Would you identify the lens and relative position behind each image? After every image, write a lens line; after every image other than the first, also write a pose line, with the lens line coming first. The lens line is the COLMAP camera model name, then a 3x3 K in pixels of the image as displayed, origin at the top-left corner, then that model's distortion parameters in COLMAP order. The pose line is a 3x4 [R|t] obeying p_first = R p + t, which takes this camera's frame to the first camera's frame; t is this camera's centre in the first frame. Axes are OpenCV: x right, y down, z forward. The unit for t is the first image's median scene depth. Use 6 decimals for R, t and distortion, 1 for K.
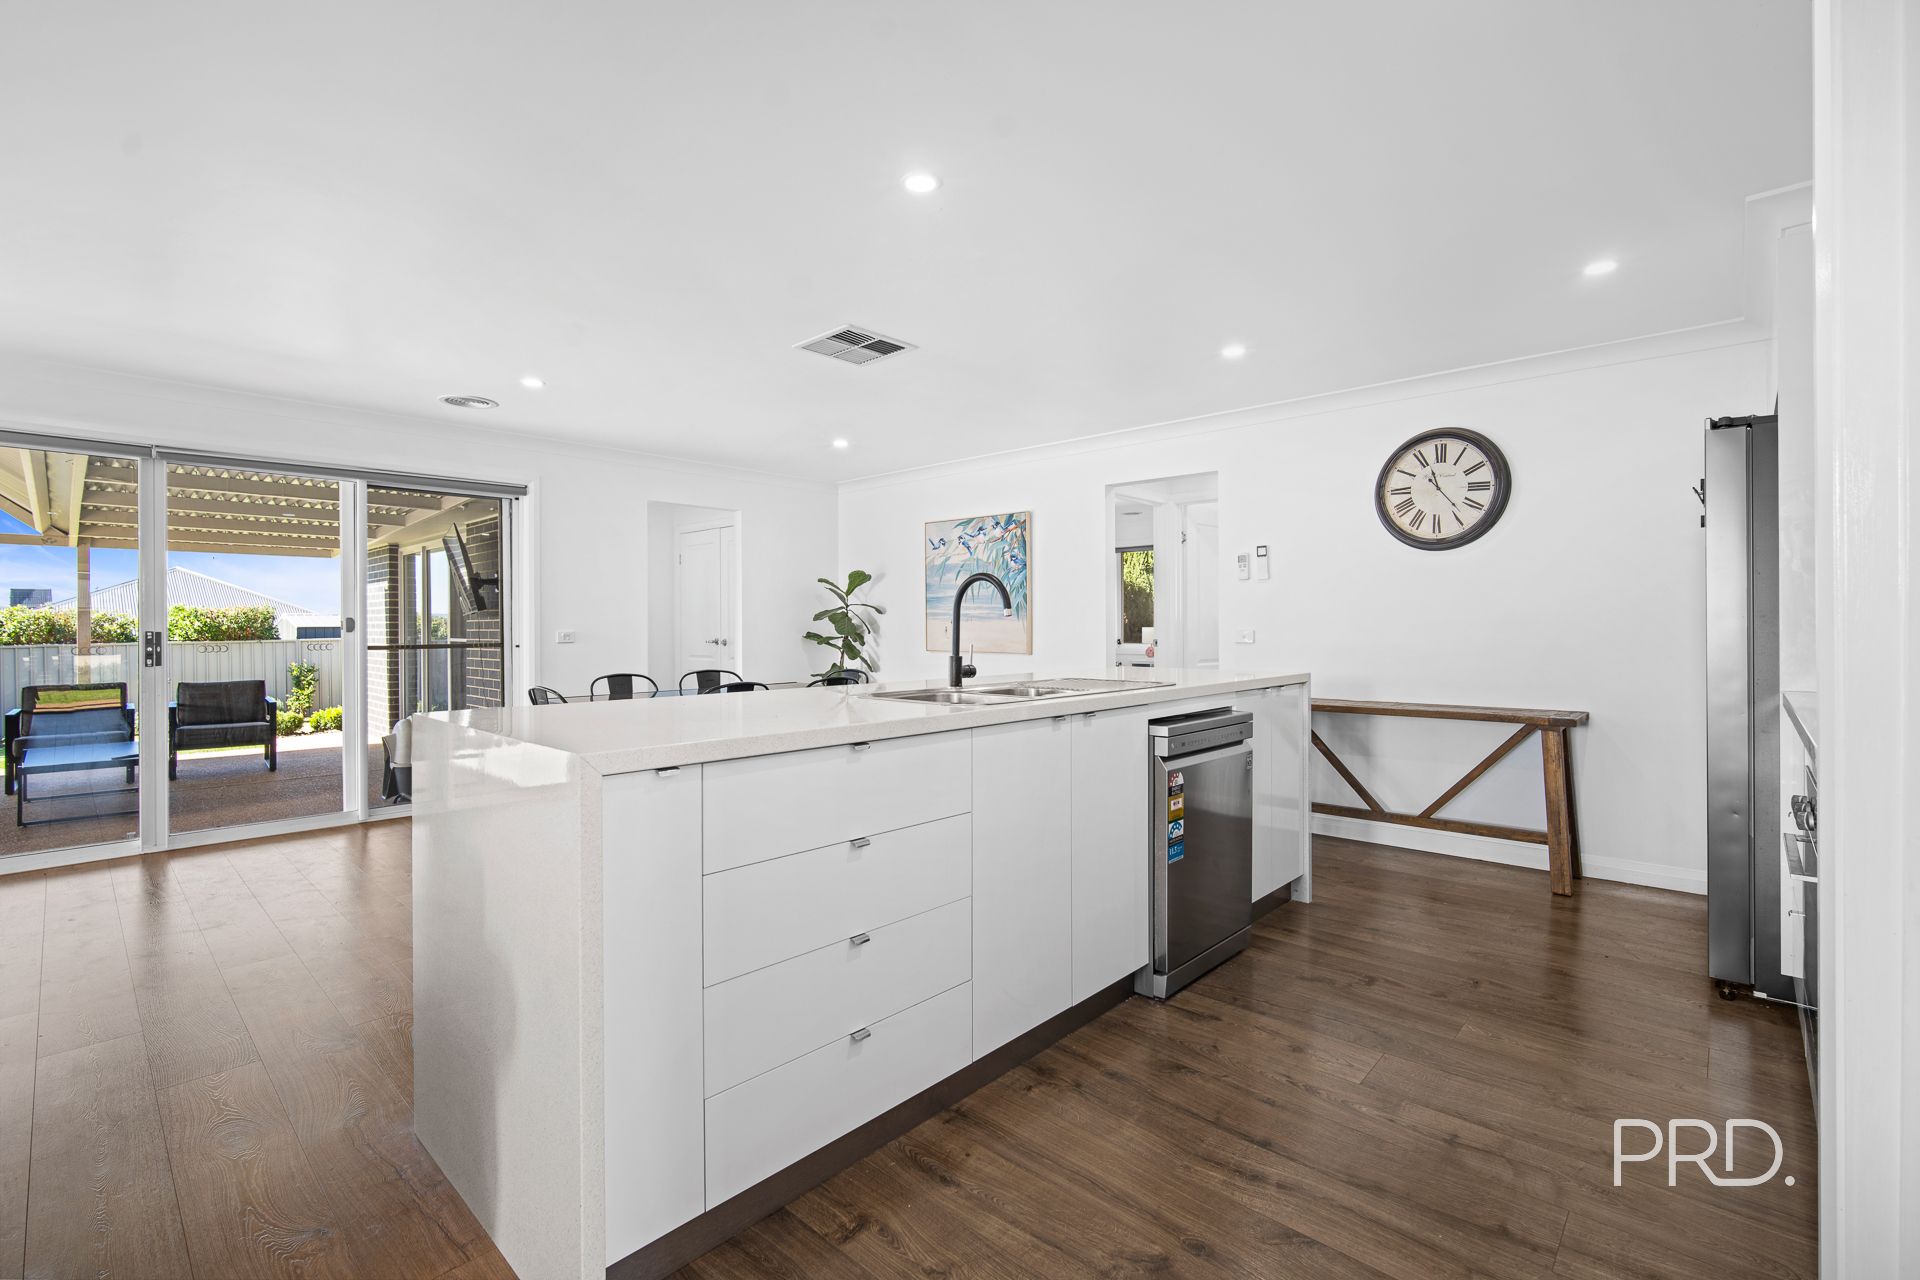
lens RADIAL K [[873.9, 0, 999.3], [0, 873.9, 605.9], [0, 0, 1]] dist [-0.028051, 0.005266]
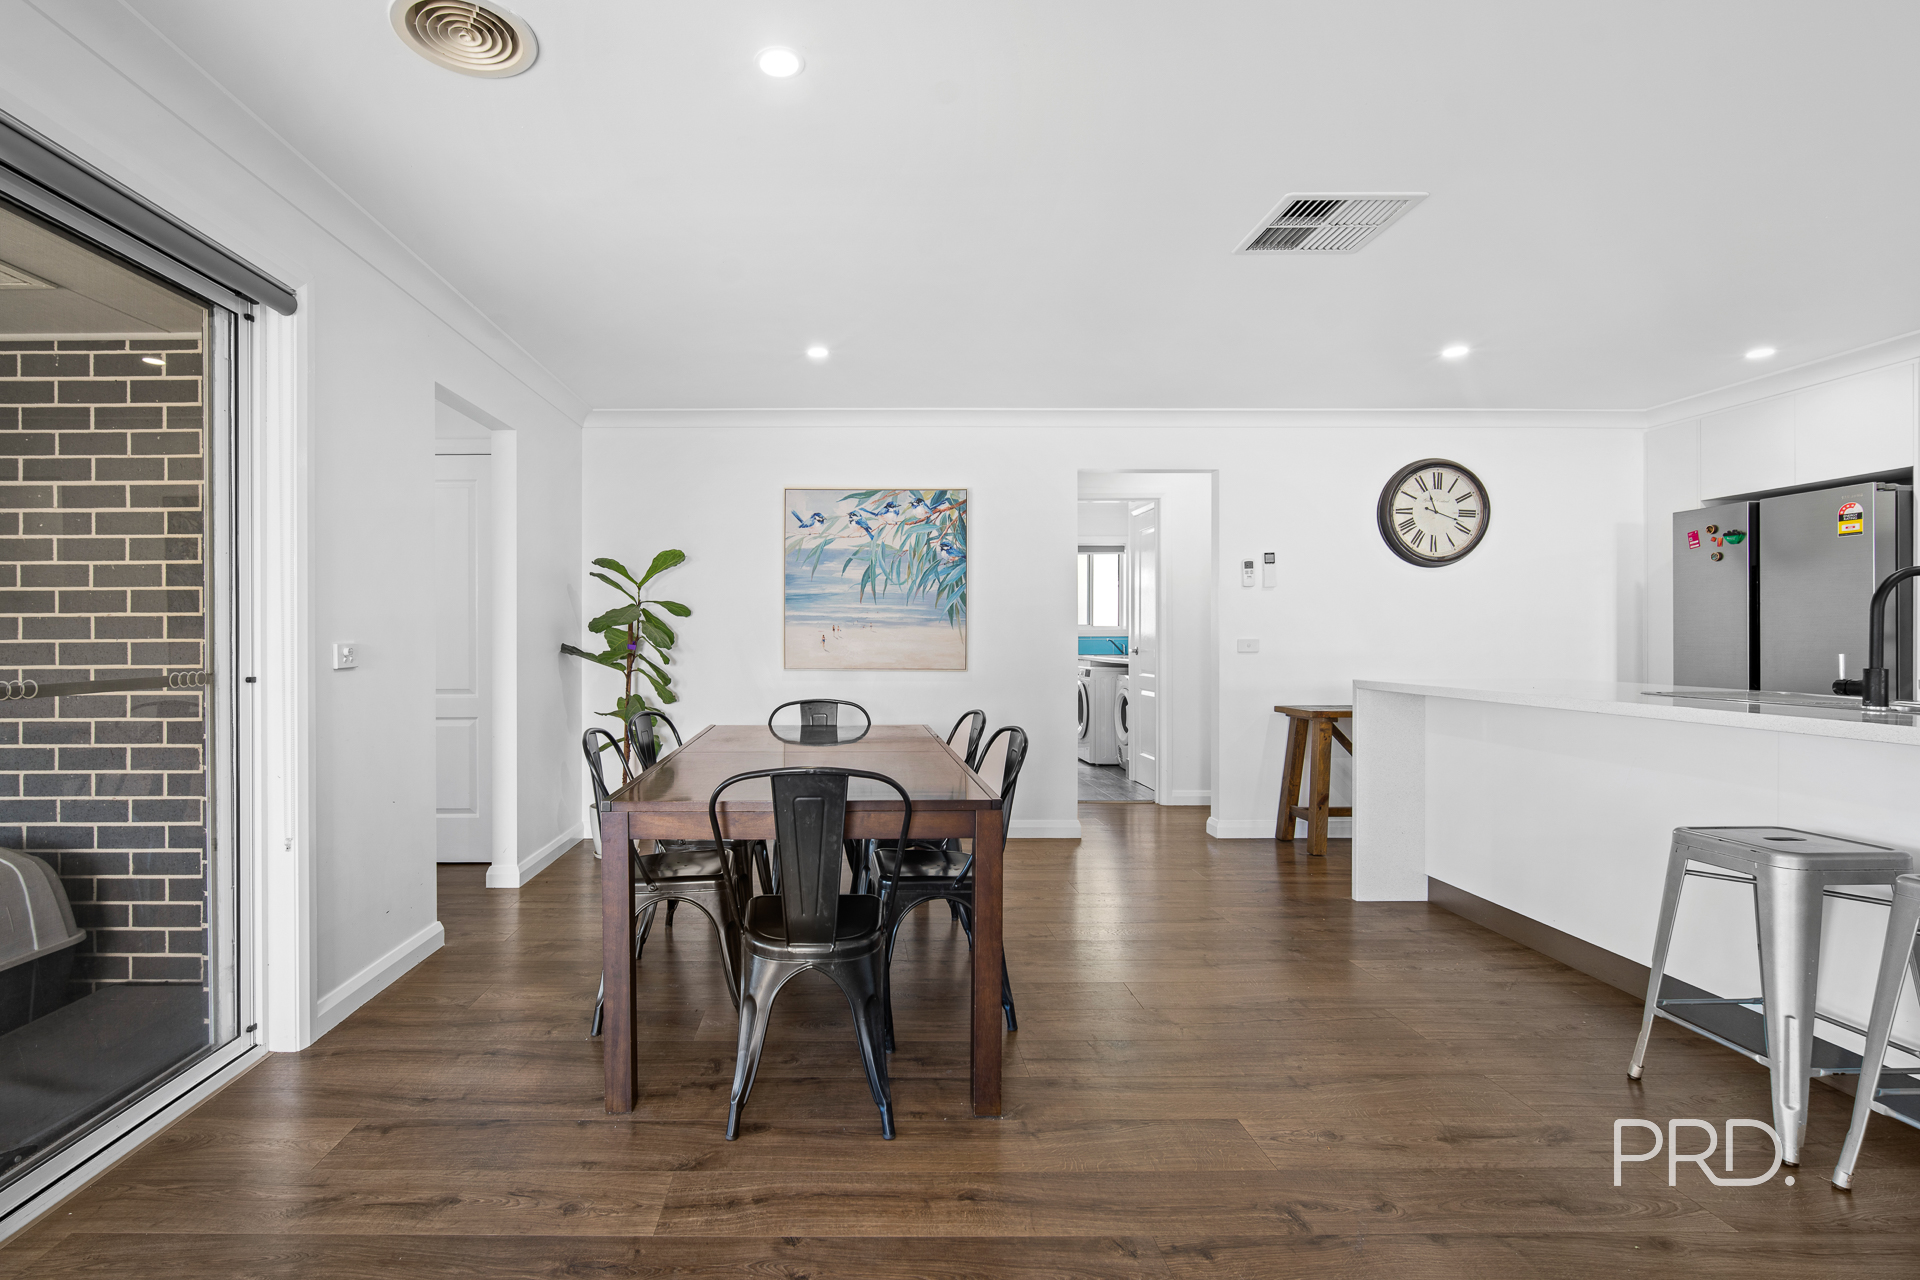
lens RADIAL K [[873.9, 0, 818.7], [0, 873.9, 642.7], [0, 0, 1]] dist [-0.028051, 0.005266]
pose [[0.747189, -0.005228, 0.664591, -0.589260], [-0.016264, 0.999526, 0.026149, 0.012181], [-0.664413, -0.030347, 0.746750, 0.490920]]
